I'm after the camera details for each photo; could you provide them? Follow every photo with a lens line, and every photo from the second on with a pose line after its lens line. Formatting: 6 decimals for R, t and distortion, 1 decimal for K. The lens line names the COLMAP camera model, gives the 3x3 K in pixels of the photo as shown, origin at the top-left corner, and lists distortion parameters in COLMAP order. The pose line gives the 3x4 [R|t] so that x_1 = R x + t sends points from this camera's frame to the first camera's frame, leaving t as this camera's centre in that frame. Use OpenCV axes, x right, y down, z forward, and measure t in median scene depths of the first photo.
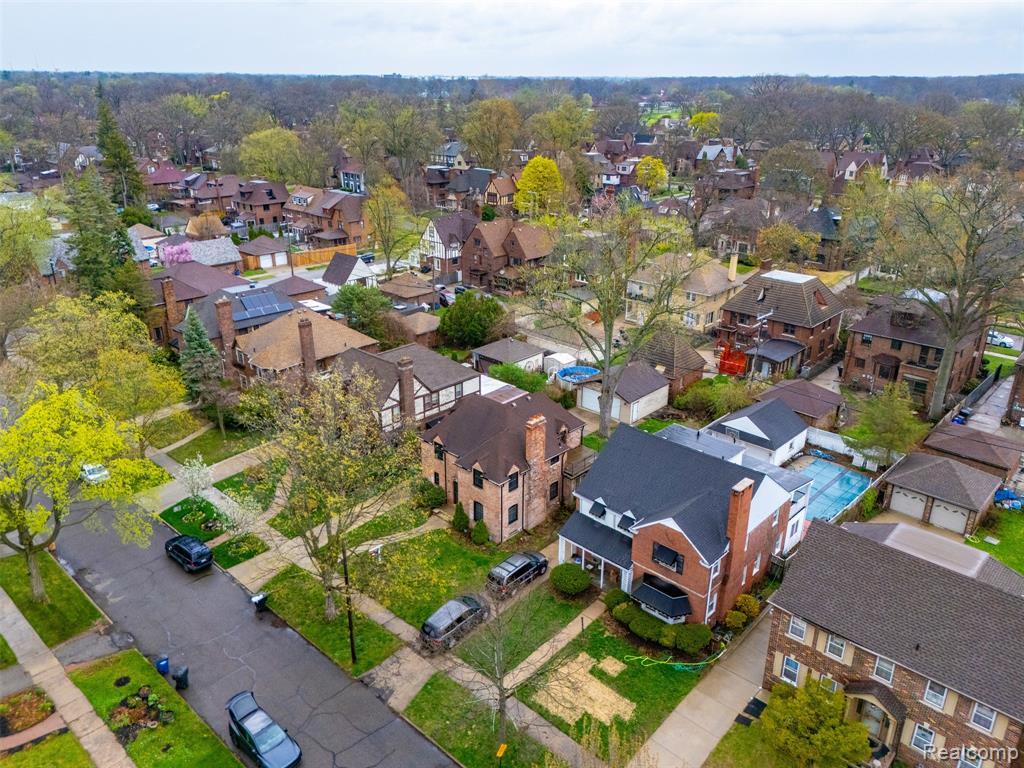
lens RADIAL K [[748.5, 0, 515.5], [0, 748.5, 385.5], [0, 0, 1]] dist [0.086382, -0.104802]
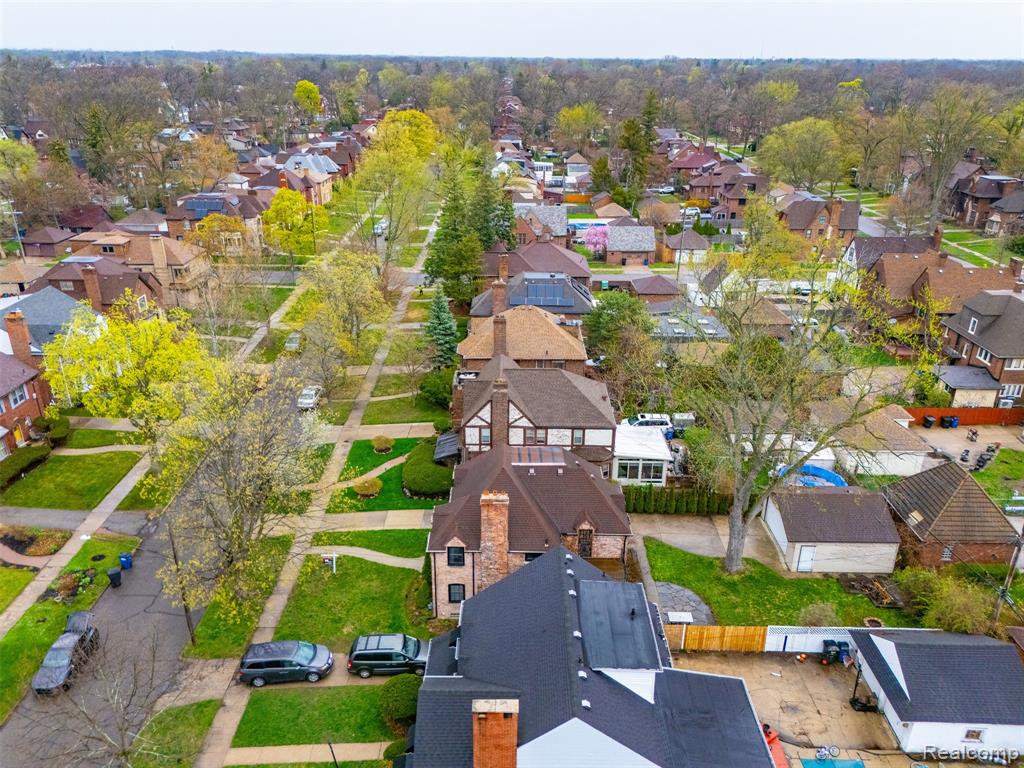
lens RADIAL K [[748.5, 0, 515.5], [0, 748.5, 385.5], [0, 0, 1]] dist [0.086382, -0.104802]
pose [[0.680258, 0.290336, -0.673018, 0.491763], [-0.280709, 0.951394, 0.126697, -0.155936], [0.677090, 0.102735, 0.728693, 0.389769]]
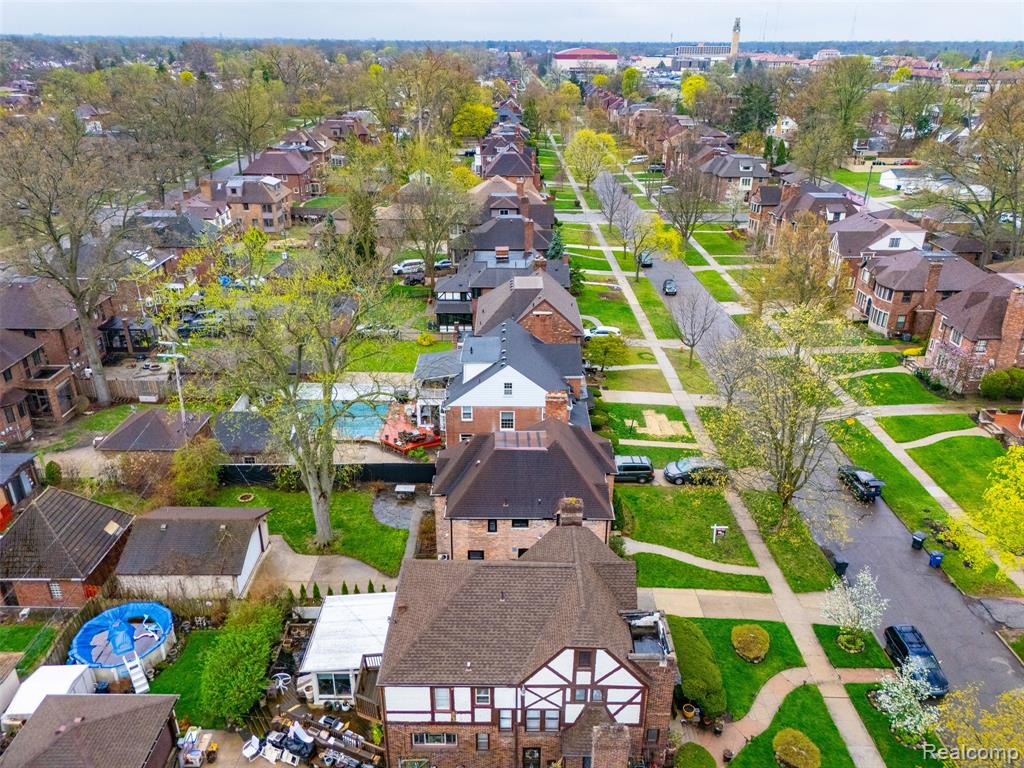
lens RADIAL K [[748.5, 0, 515.5], [0, 748.5, 385.5], [0, 0, 1]] dist [0.086382, -0.104802]
pose [[-0.687029, -0.306577, 0.658788, -0.525600], [0.266802, 0.736874, 0.621155, -0.532264], [-0.675875, 0.602518, -0.424458, 1.314361]]
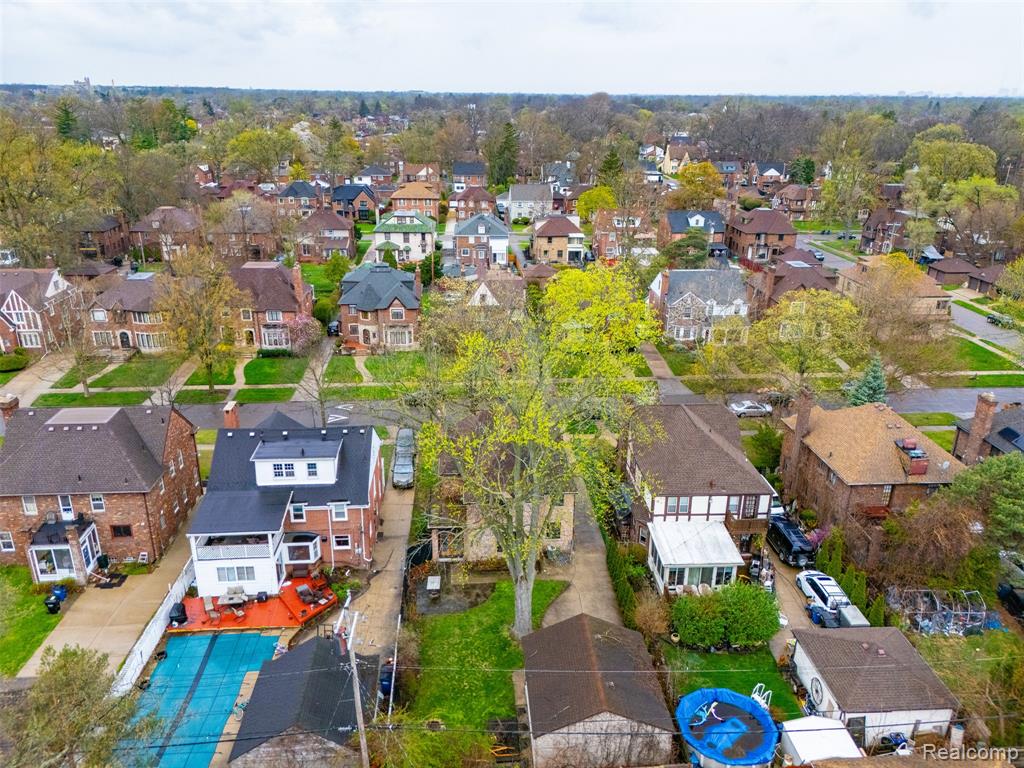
lens RADIAL K [[748.5, 0, 515.5], [0, 748.5, 385.5], [0, 0, 1]] dist [0.086382, -0.104802]
pose [[-0.674013, 0.251464, -0.694602, 0.628180], [-0.293300, 0.771894, 0.564051, -0.562097], [0.677998, 0.583905, -0.446513, 1.395405]]
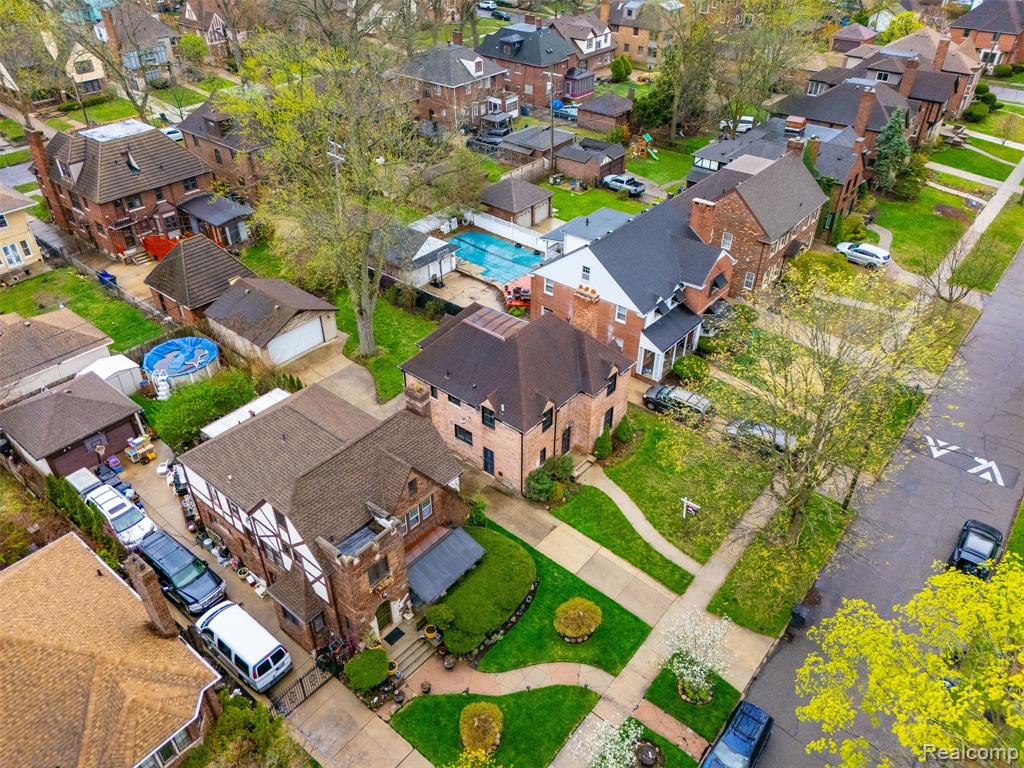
lens RADIAL K [[748.5, 0, 515.5], [0, 748.5, 385.5], [0, 0, 1]] dist [0.086382, -0.104802]
pose [[-0.065194, -0.587645, 0.806488, -0.666862], [0.376849, 0.733858, 0.565187, -0.360711], [-0.923977, 0.340771, 0.173611, 0.876338]]
